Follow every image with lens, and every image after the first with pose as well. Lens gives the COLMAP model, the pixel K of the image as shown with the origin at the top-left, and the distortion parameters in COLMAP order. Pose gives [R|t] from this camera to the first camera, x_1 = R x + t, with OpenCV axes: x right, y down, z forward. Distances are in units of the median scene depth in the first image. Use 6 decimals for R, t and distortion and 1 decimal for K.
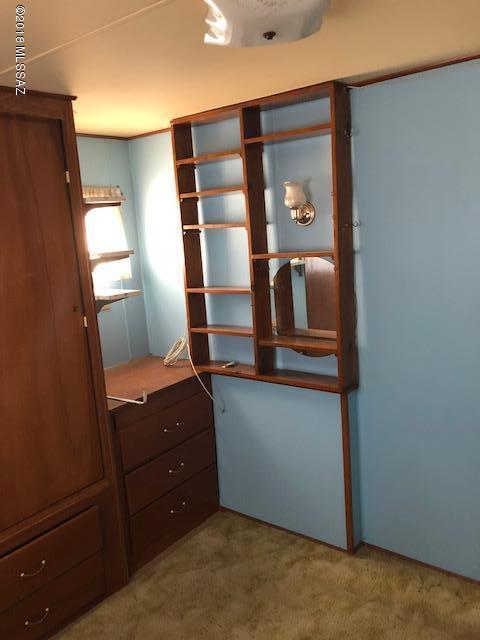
lens RADIAL K [[525.3, 0, 237.7], [0, 525.3, 316.3], [0, 0, 1]] dist [0.034160, -0.027007]
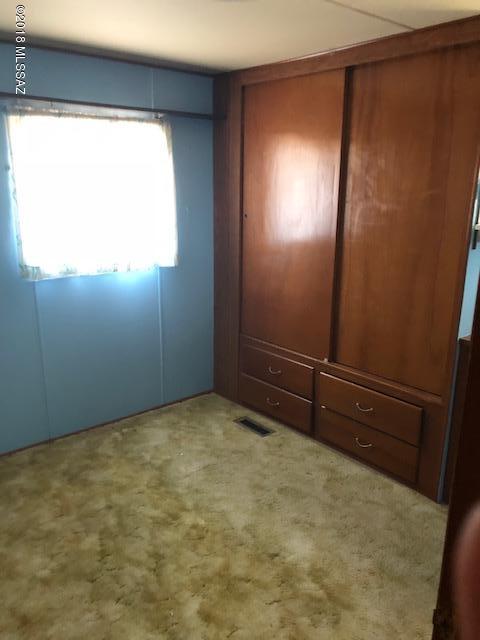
lens RADIAL K [[525.3, 0, 238.5], [0, 525.3, 323.4], [0, 0, 1]] dist [0.034160, -0.027007]
pose [[-0.211258, 0.325252, -0.921727, 0.822653], [-0.163894, 0.917871, 0.361456, -0.156483], [0.963592, 0.227426, -0.140600, 0.769204]]
